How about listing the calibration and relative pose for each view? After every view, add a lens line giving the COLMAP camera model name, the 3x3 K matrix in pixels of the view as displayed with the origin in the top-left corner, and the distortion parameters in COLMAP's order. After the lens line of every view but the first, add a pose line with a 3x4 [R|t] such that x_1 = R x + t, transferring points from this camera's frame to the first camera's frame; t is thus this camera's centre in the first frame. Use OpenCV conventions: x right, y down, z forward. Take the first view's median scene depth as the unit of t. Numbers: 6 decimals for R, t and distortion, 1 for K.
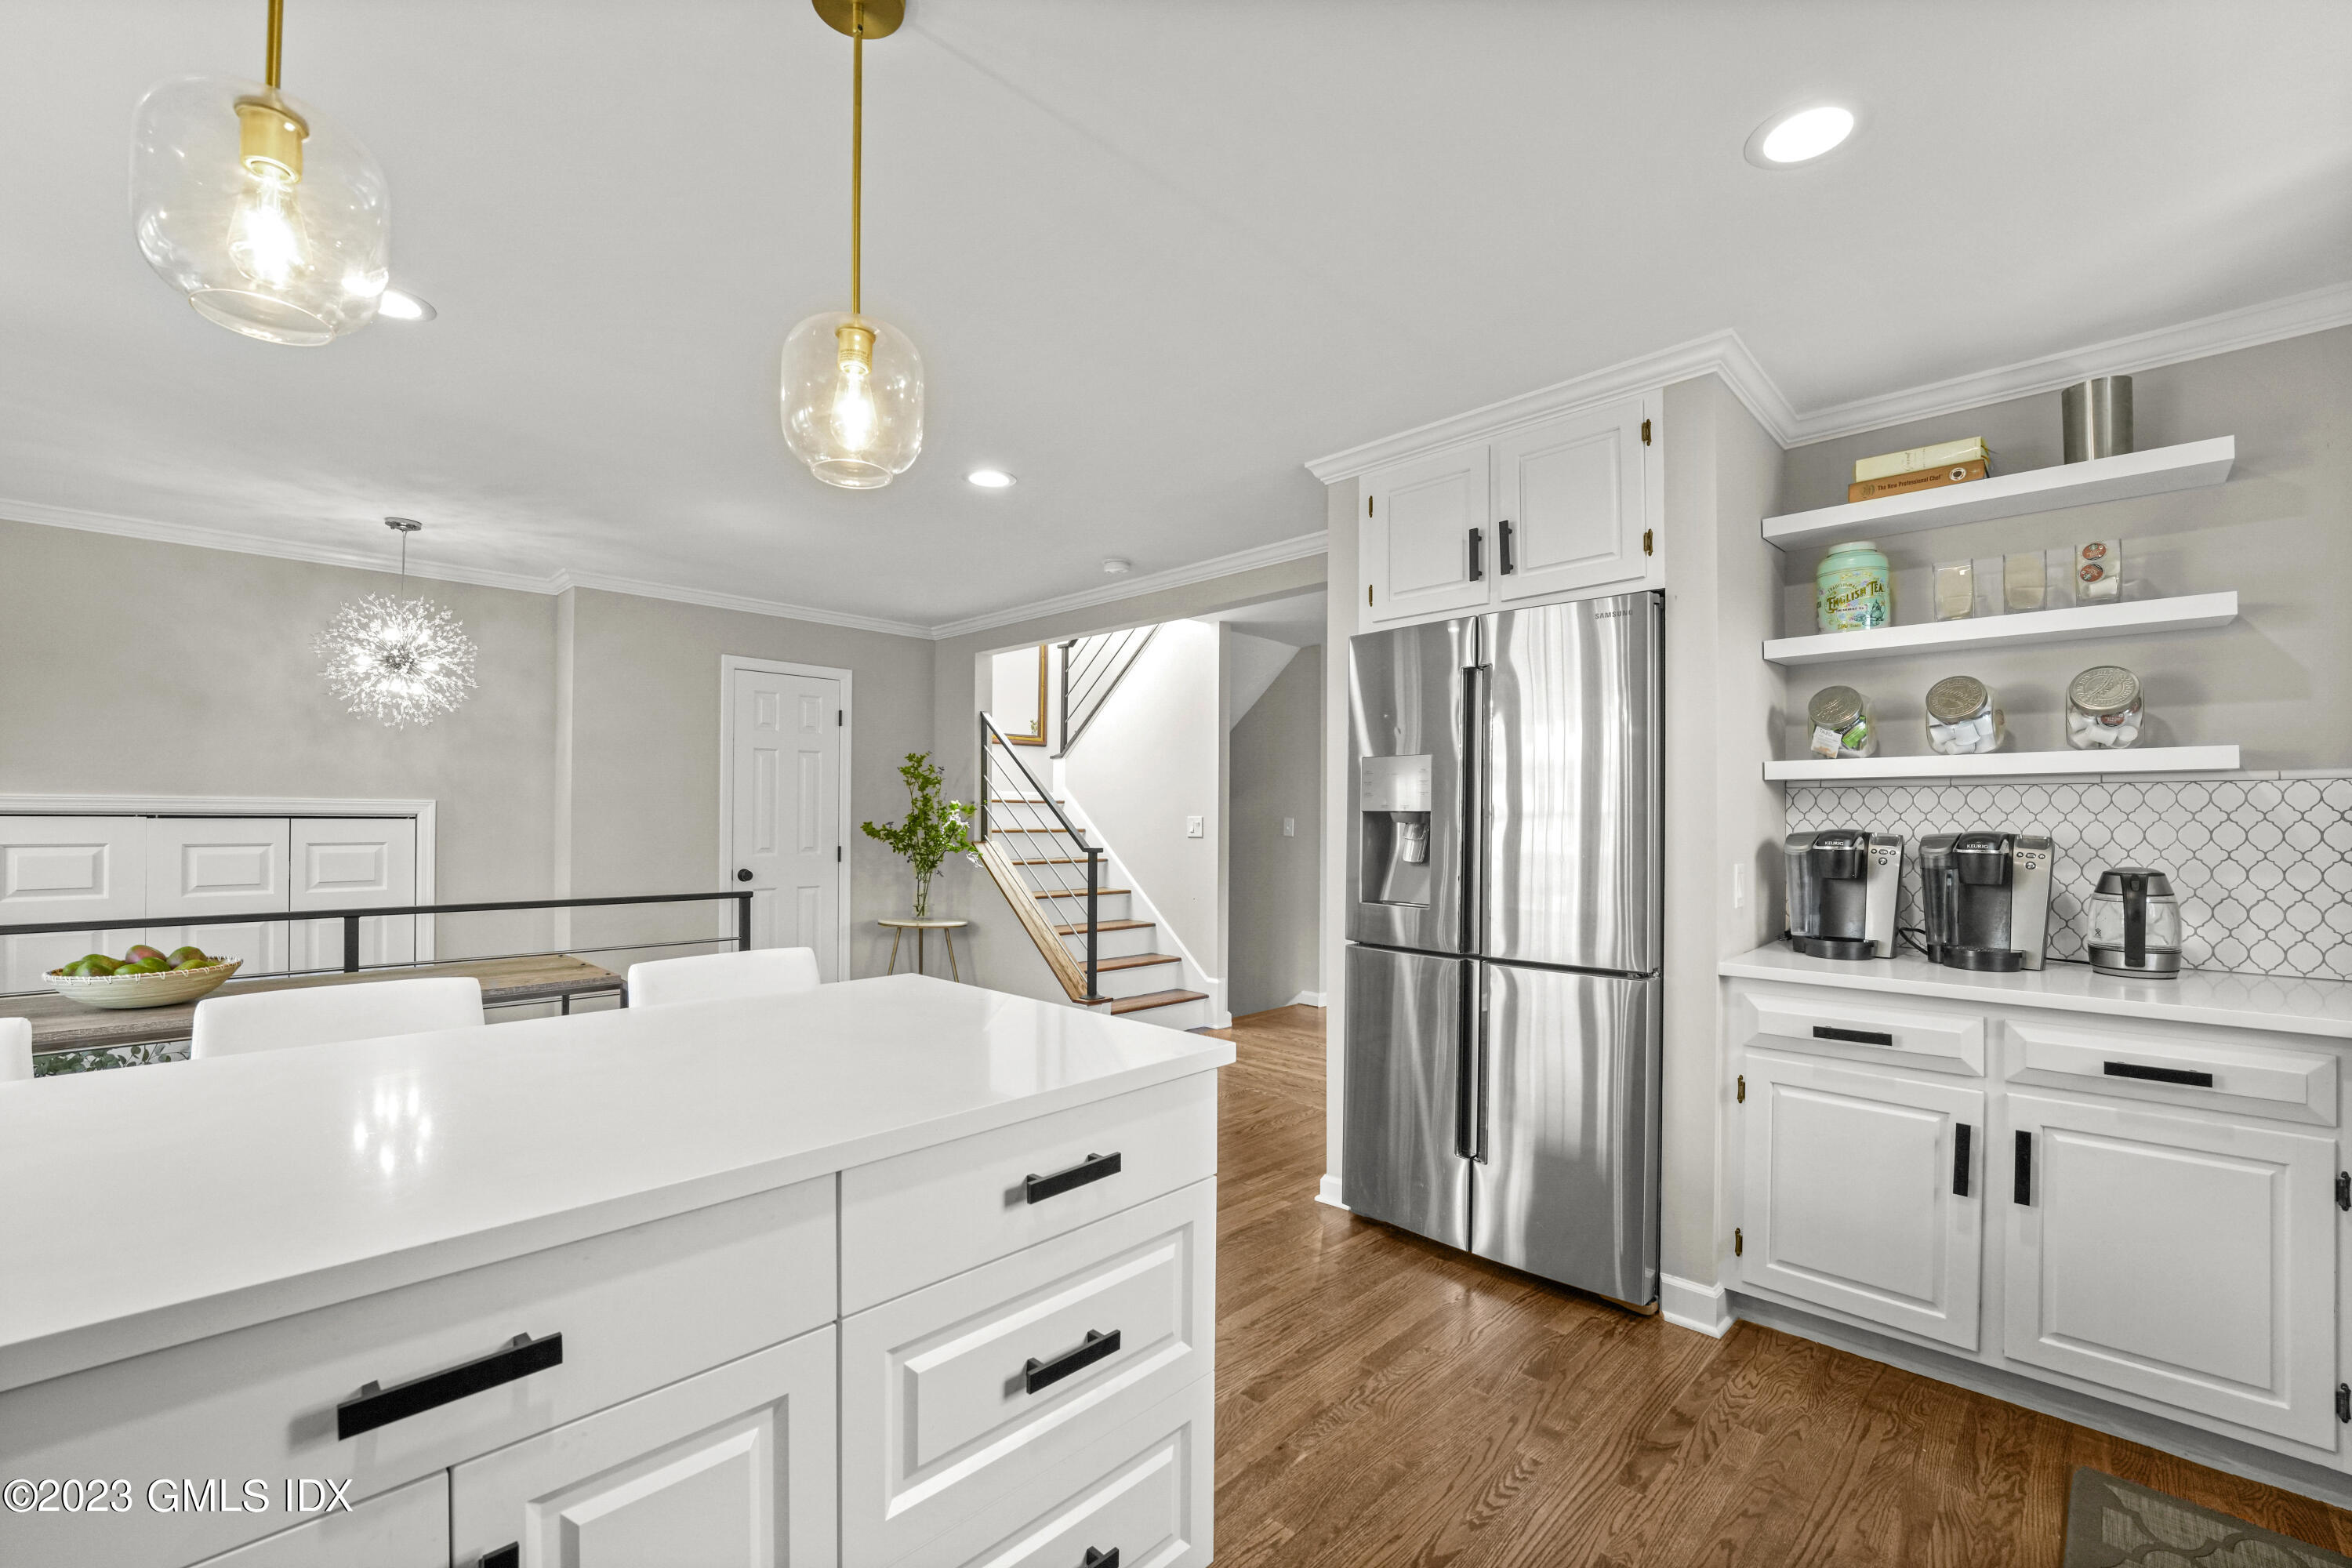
lens RADIAL K [[977.4, 0, 1167.7], [0, 977.4, 836.2], [0, 0, 1]] dist [-0.025961, 0.001326]
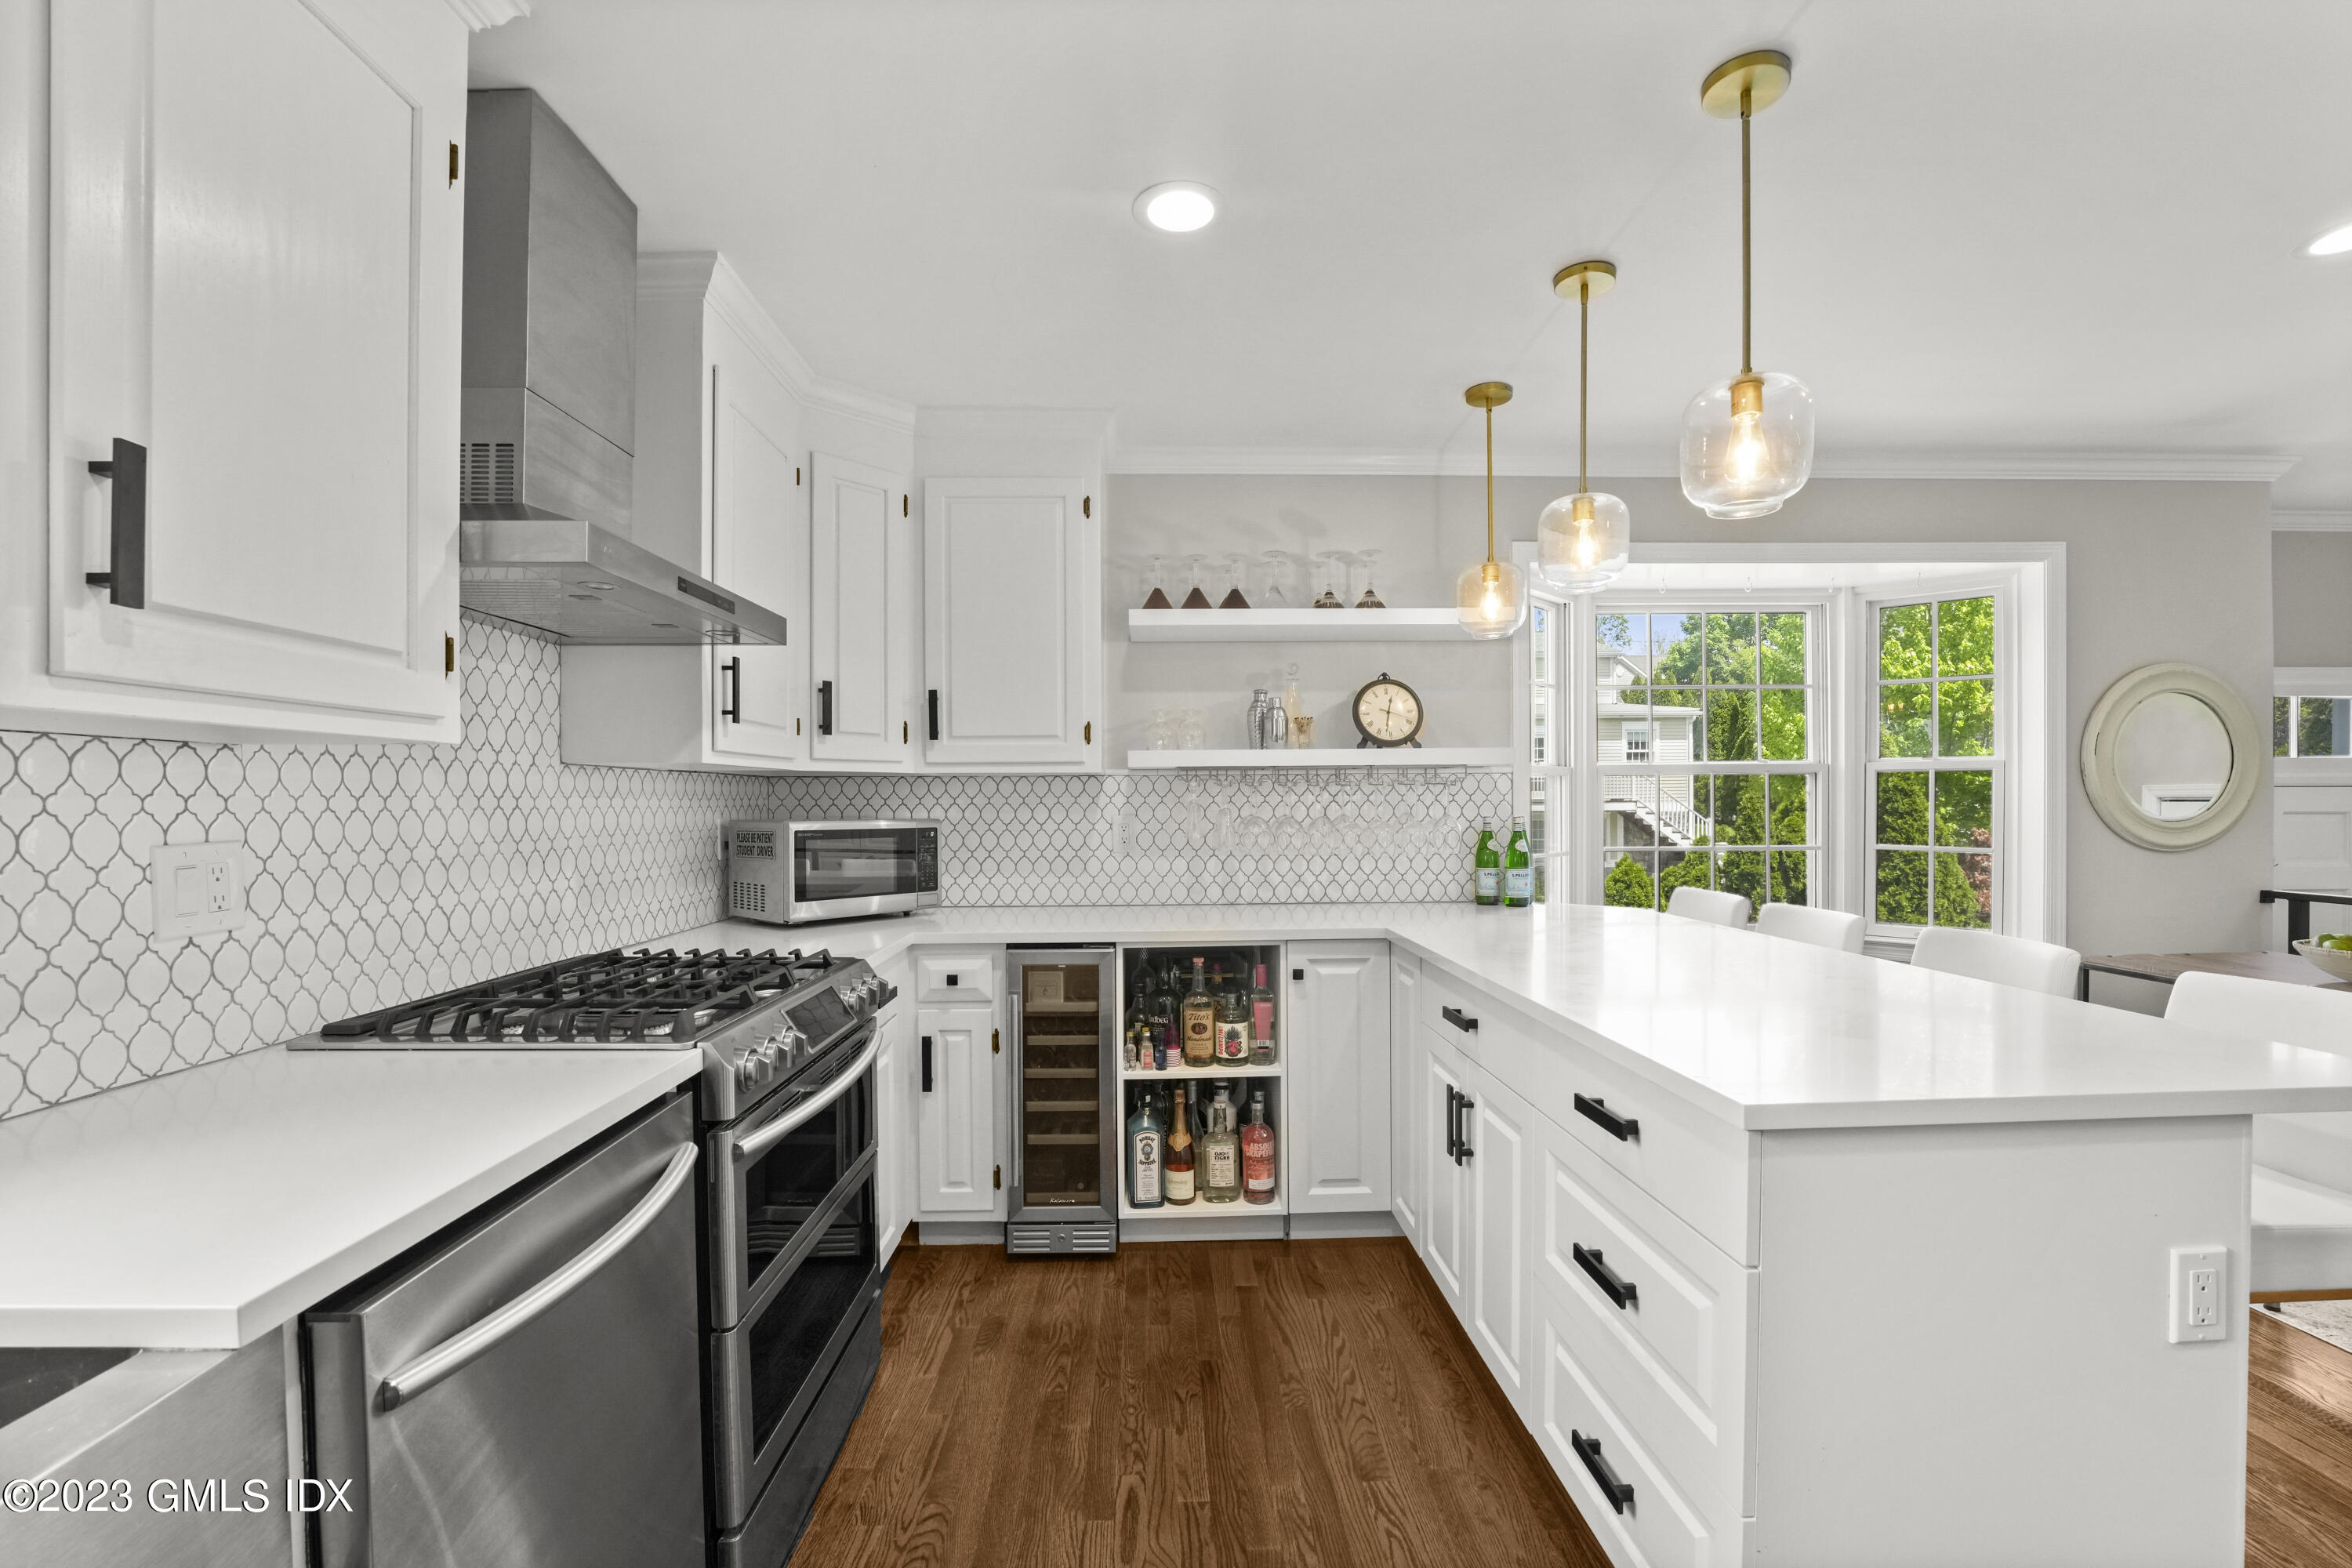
lens RADIAL K [[977.4, 0, 1170.1], [0, 977.4, 812.1], [0, 0, 1]] dist [-0.025961, 0.001326]
pose [[-0.692860, 0.005419, -0.721052, 0.359407], [-0.012860, 0.999720, 0.019870, -0.008422], [0.720957, 0.023040, -0.692596, 0.468987]]
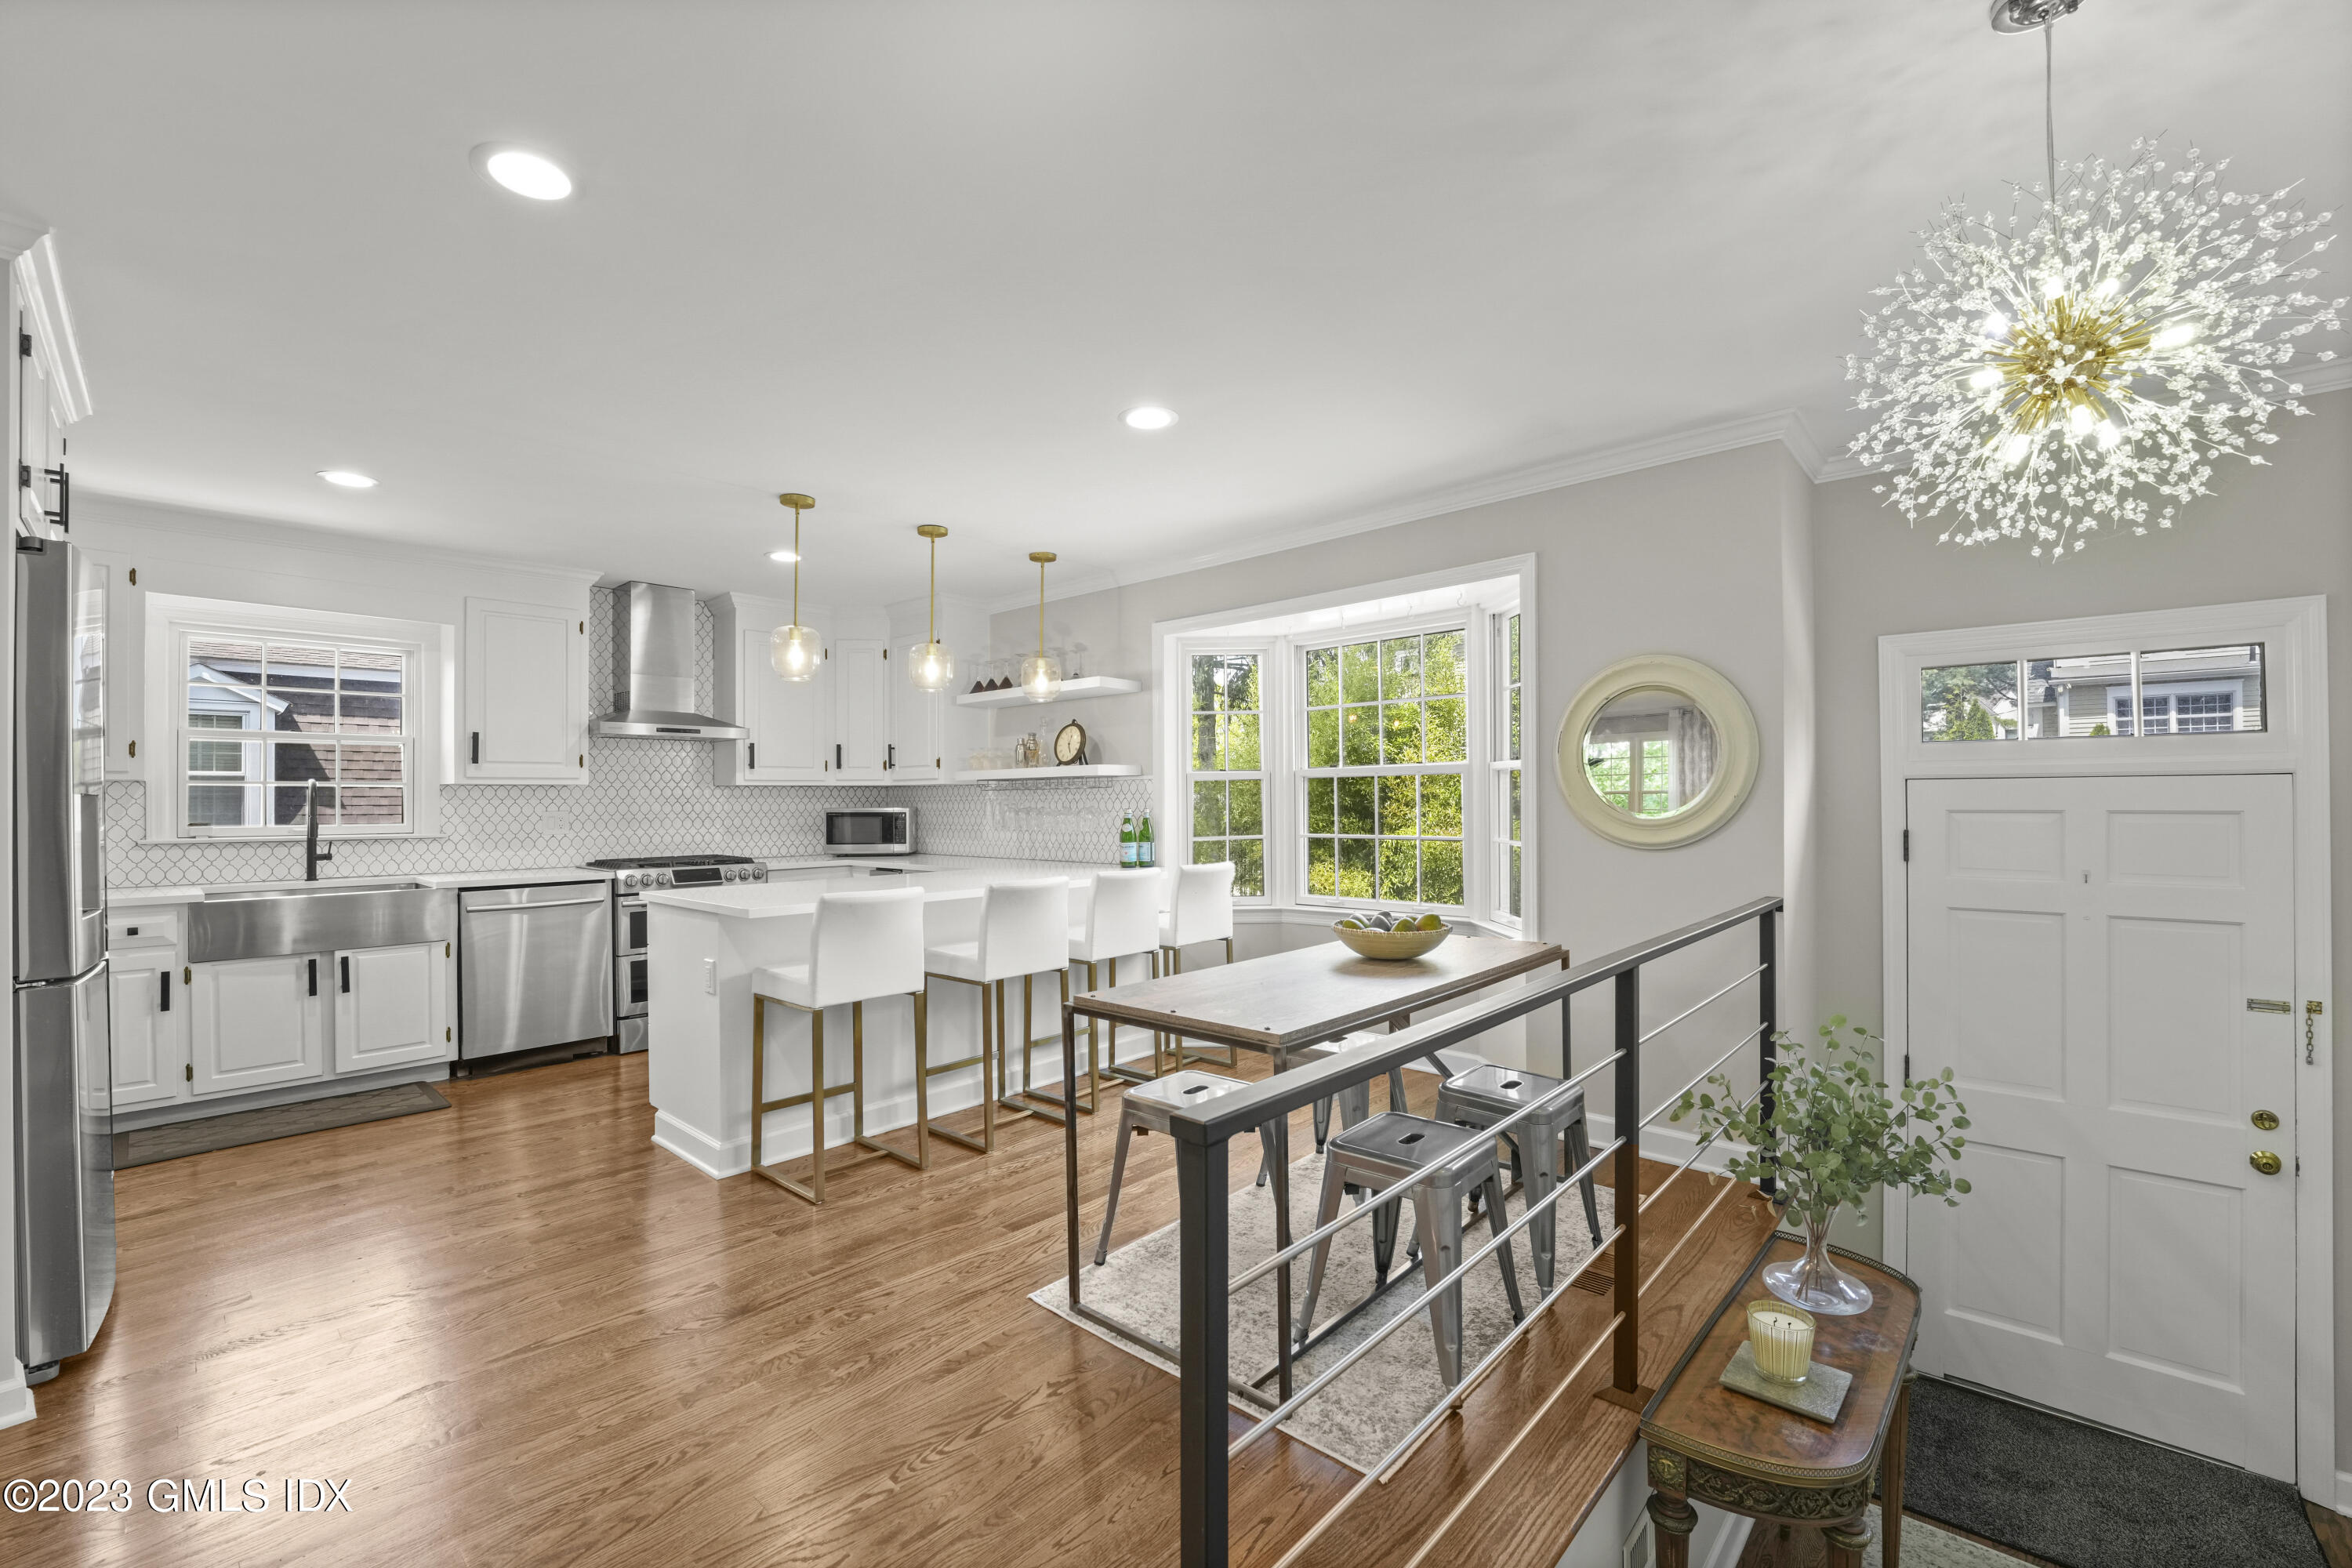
lens RADIAL K [[977.4, 0, 1176.8], [0, 977.4, 792.4], [0, 0, 1]] dist [-0.025961, 0.001326]
pose [[-0.999097, 0.000955, -0.042479, -0.458168], [0.000429, 0.999923, 0.012404, -0.028951], [0.042487, 0.012375, -0.999020, 1.378020]]
